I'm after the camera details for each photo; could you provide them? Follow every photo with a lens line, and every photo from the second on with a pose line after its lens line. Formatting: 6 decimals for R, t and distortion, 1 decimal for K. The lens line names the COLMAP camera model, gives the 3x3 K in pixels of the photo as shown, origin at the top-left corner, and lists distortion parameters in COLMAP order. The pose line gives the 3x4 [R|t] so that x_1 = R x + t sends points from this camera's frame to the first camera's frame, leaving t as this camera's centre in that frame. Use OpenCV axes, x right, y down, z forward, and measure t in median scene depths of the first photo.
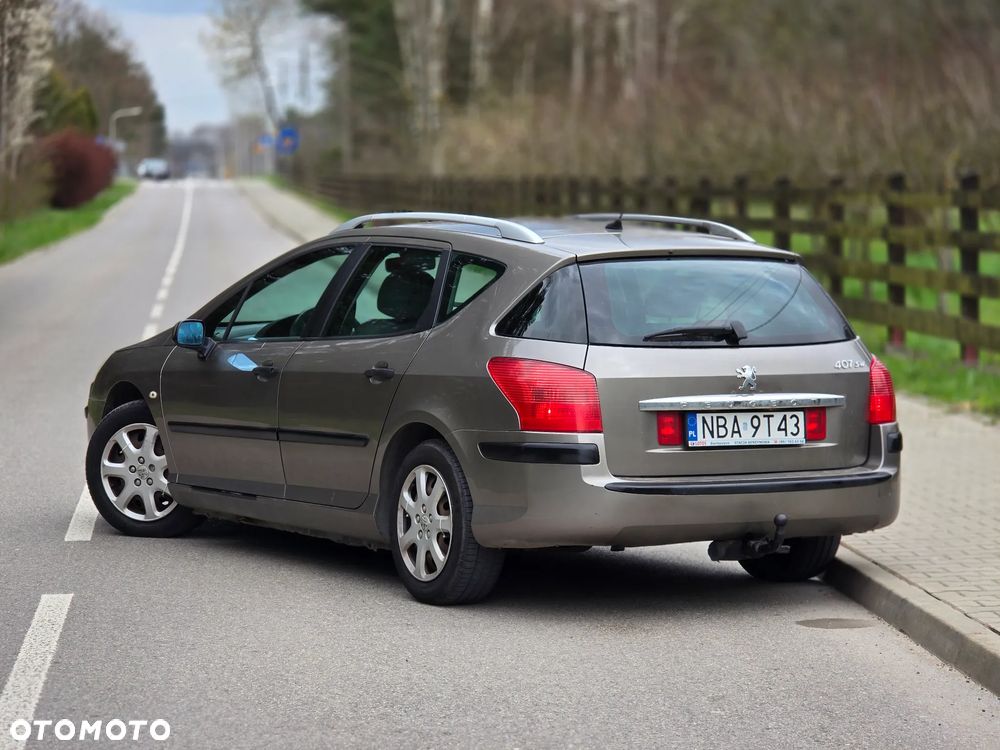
lens RADIAL K [[3425.1, 0, 500.0], [0, 3425.1, 375.0], [0, 0, 1]] dist [0.320348, -0.150144]
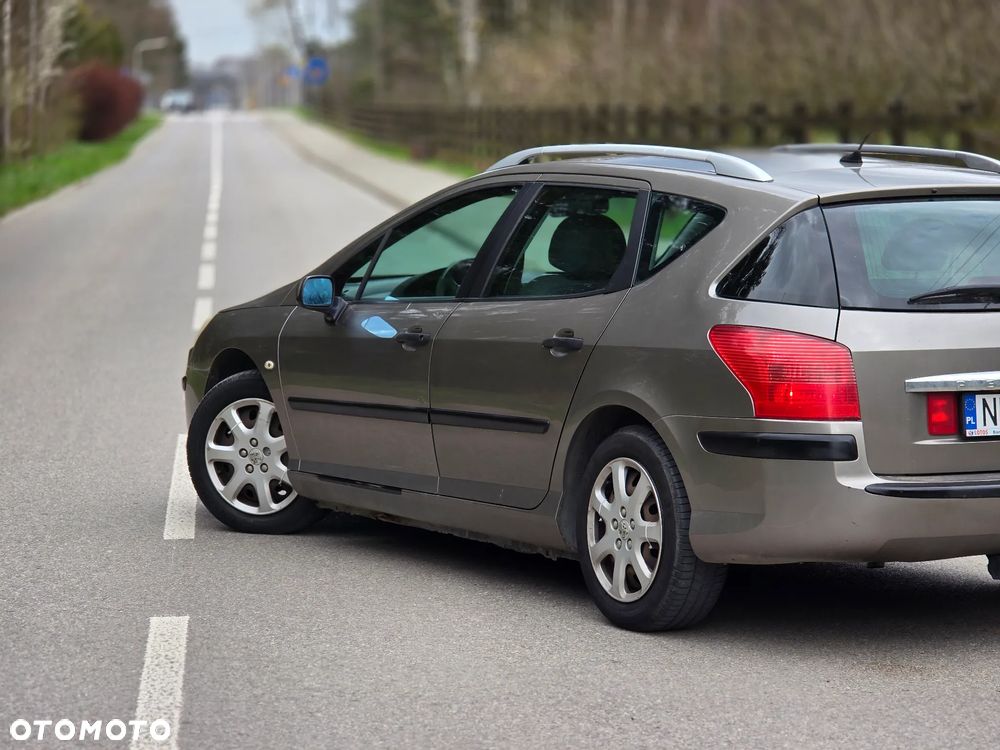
lens RADIAL K [[3425.1, 0, 500.0], [0, 3425.1, 375.0], [0, 0, 1]] dist [0.320348, -0.150144]
pose [[0.999965, -0.004949, -0.006801, -0.046221], [0.005083, 0.999788, 0.019935, -0.009585], [0.006701, -0.019969, 0.999778, 0.196994]]
